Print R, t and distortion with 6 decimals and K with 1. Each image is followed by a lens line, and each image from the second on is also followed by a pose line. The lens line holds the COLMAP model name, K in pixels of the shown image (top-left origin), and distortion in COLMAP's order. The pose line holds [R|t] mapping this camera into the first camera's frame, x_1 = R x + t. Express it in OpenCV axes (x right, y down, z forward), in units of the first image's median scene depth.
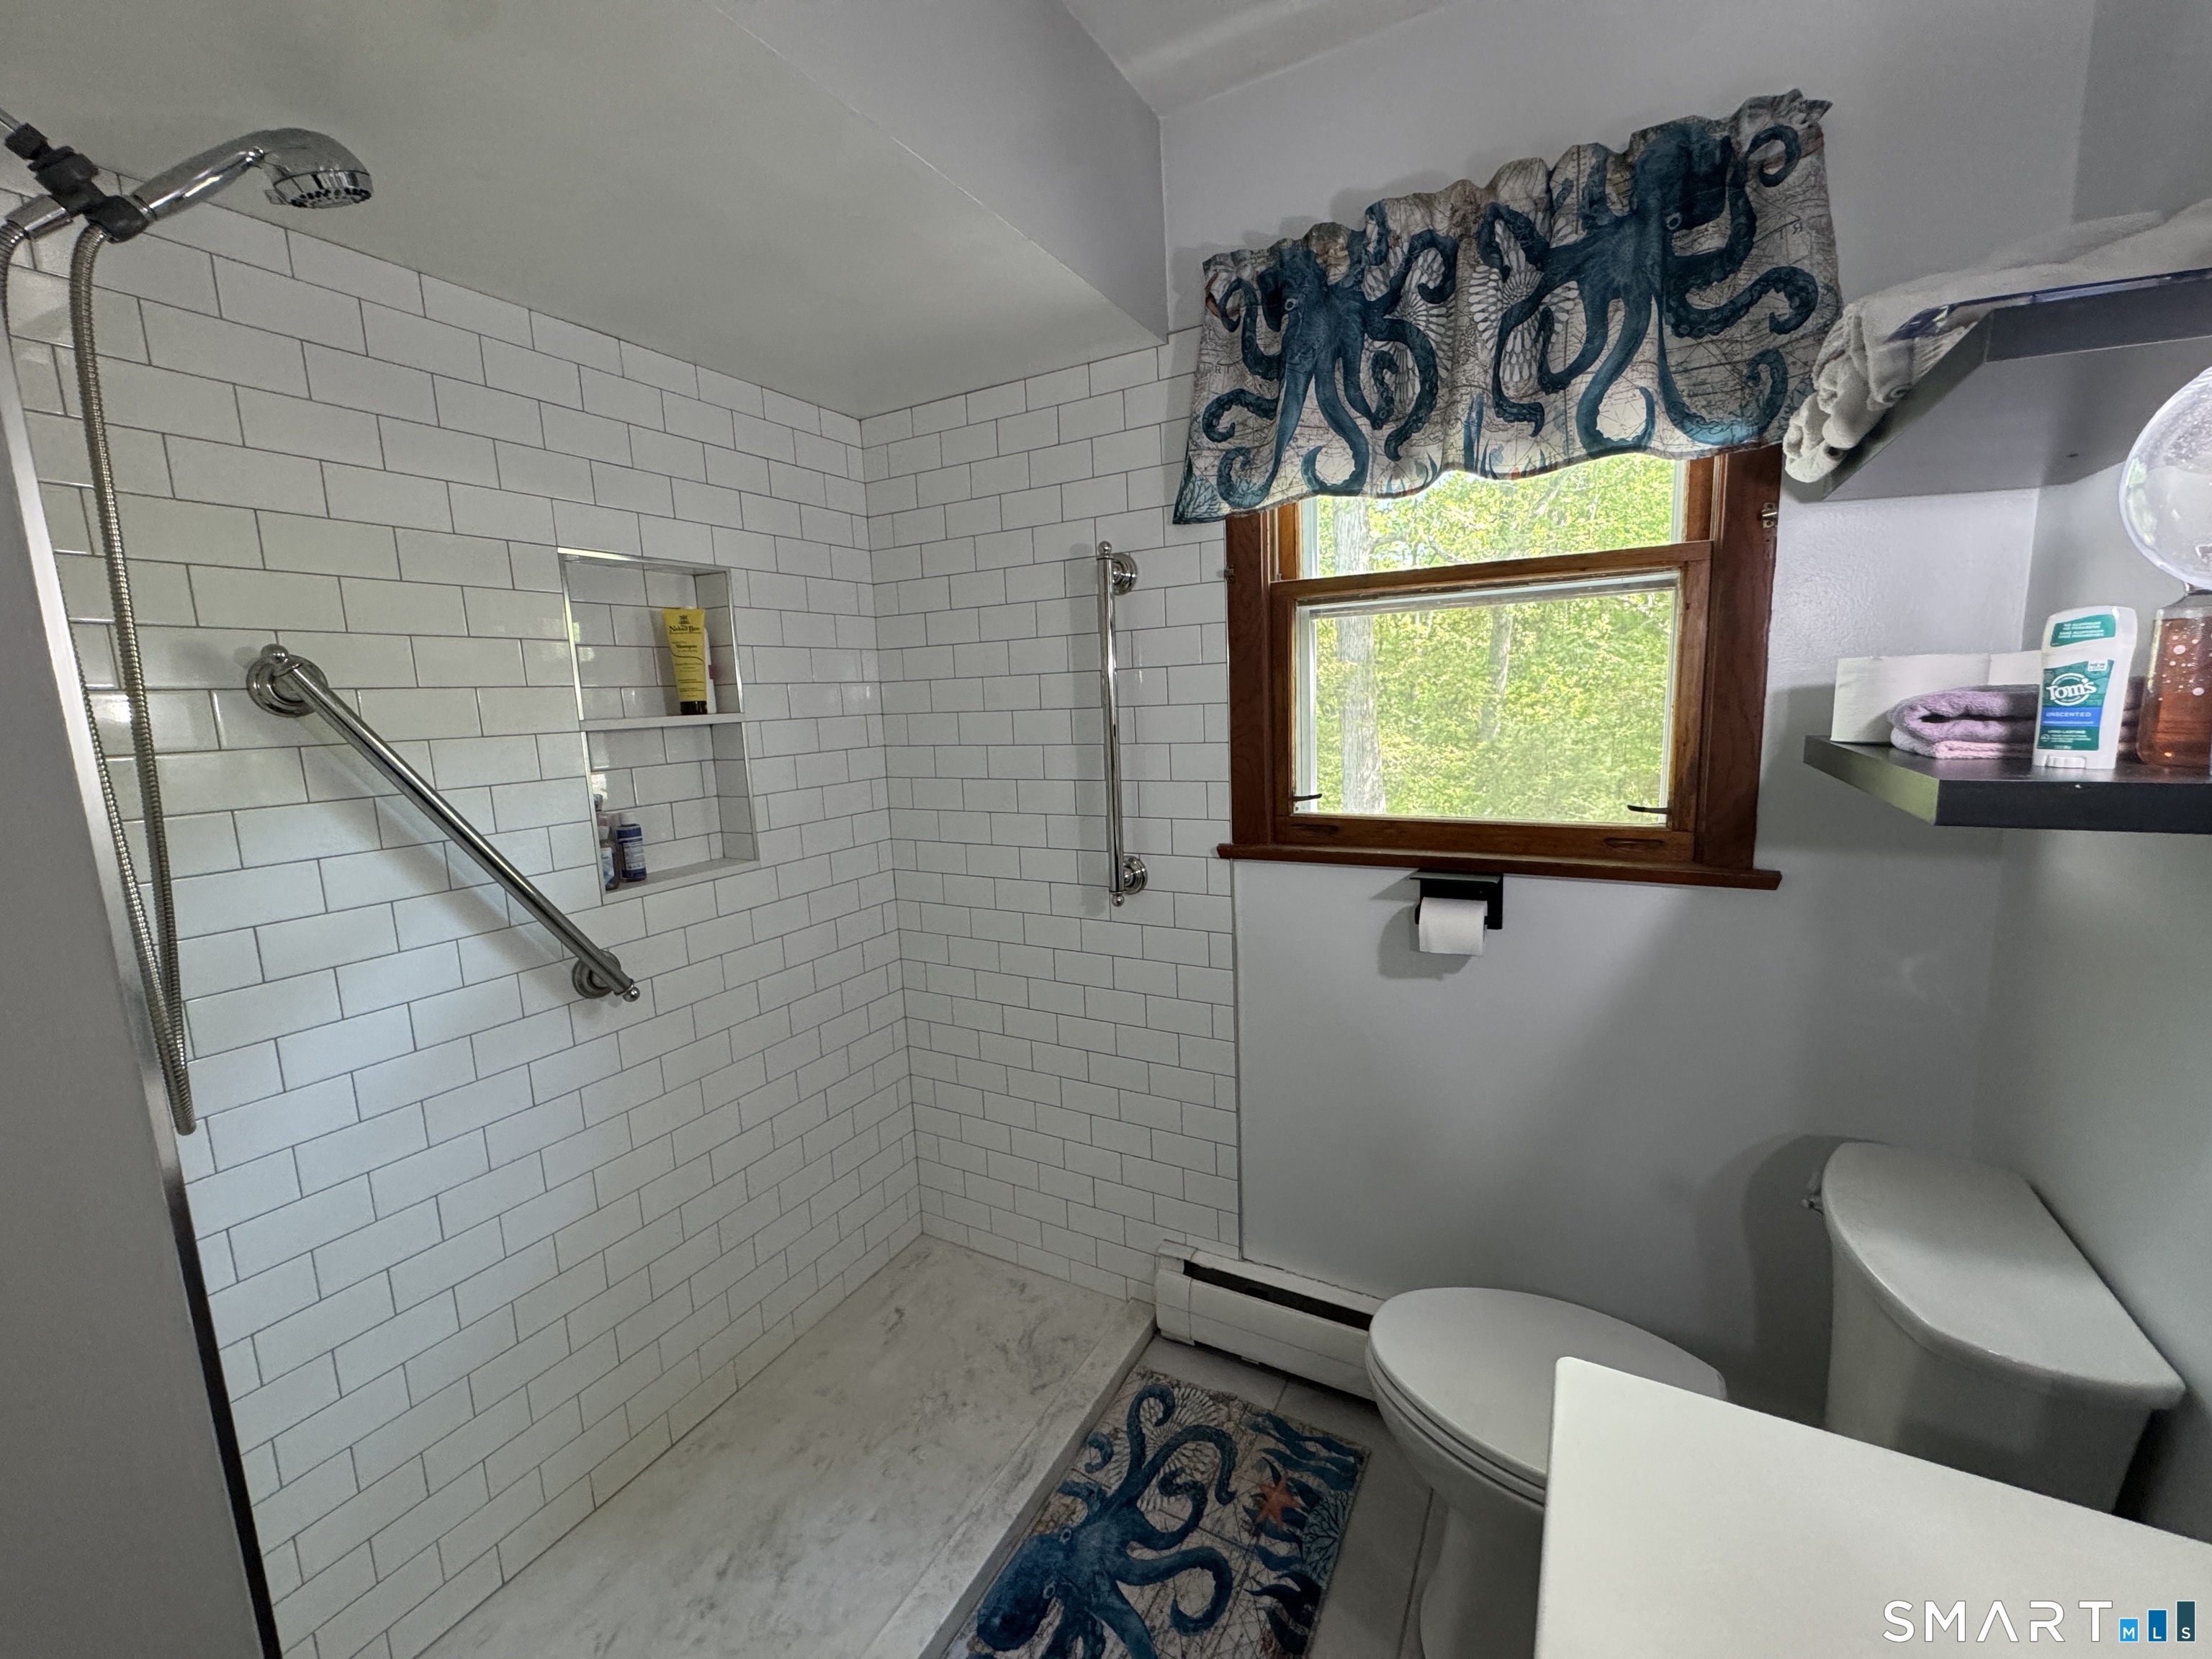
lens RADIAL K [[886.7, 0, 1102.0], [0, 886.7, 827.6], [0, 0, 1]] dist [-0.002454, -0.000448]
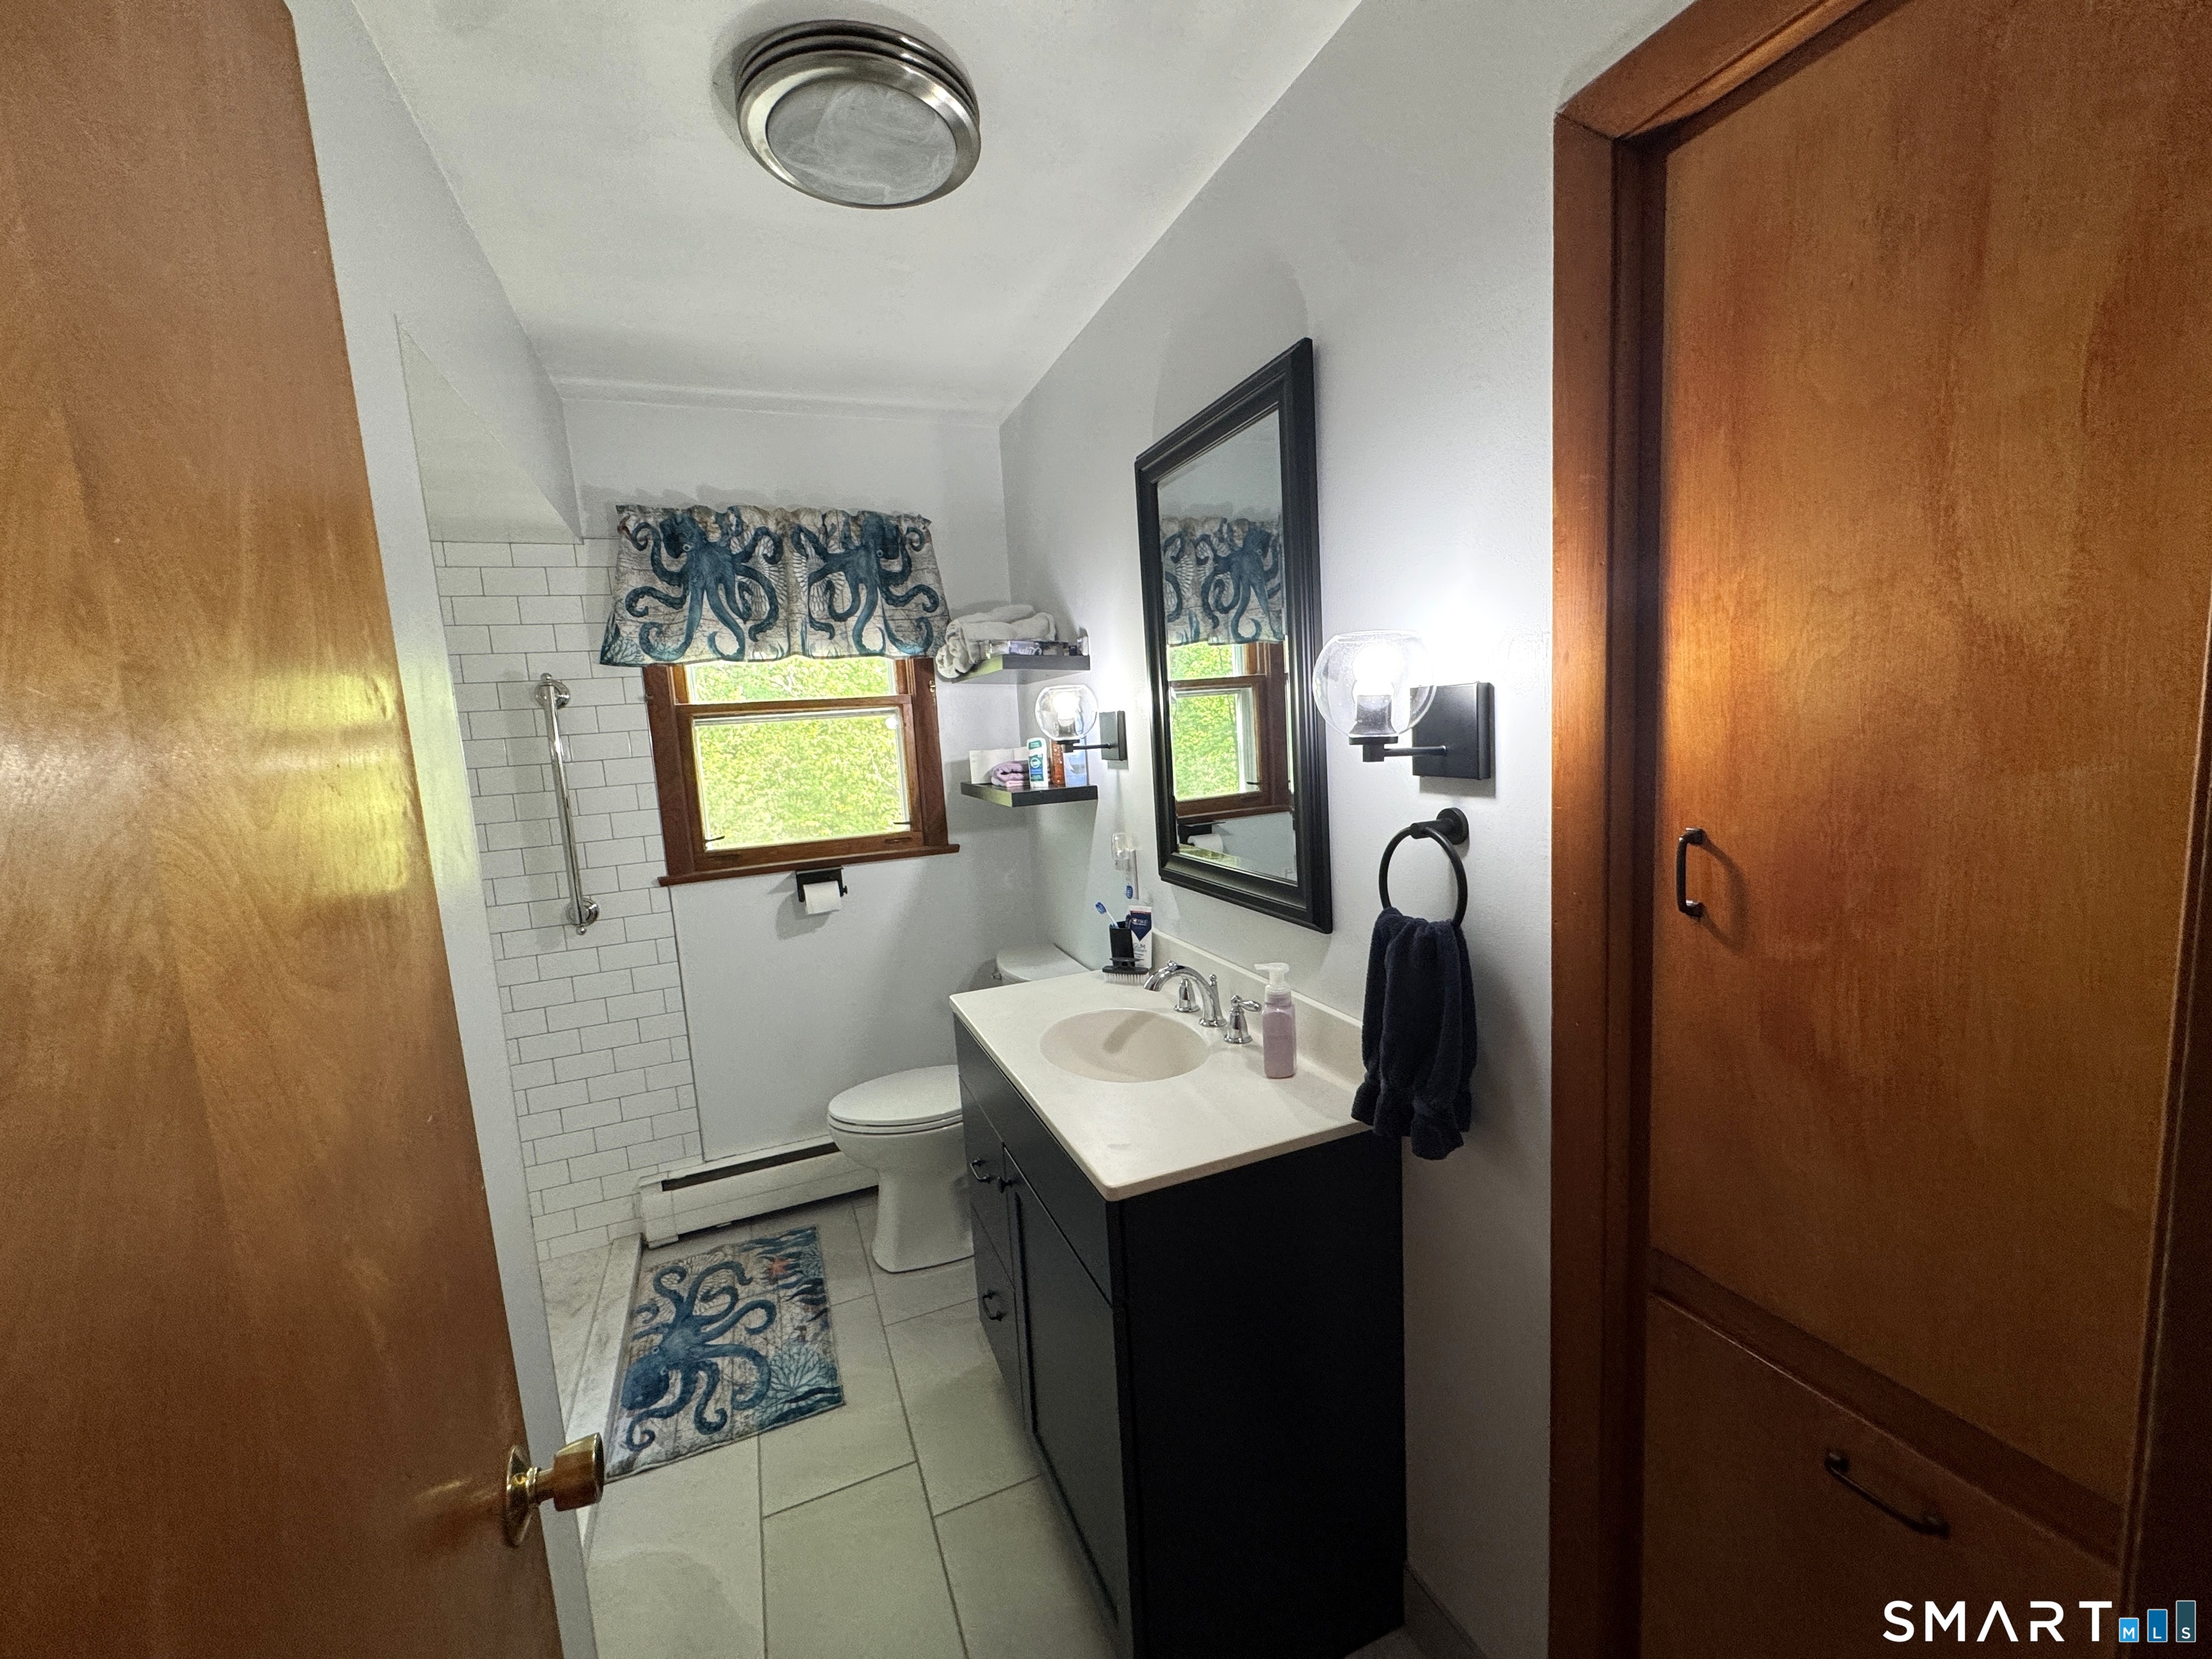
lens RADIAL K [[886.7, 0, 1104.2], [0, 886.7, 830.3], [0, 0, 1]] dist [-0.002454, -0.000448]
pose [[0.622106, -0.097298, 0.776864, -0.659074], [0.151429, 0.988465, 0.002537, 0.060189], [-0.768150, 0.116061, 0.629663, -0.617112]]
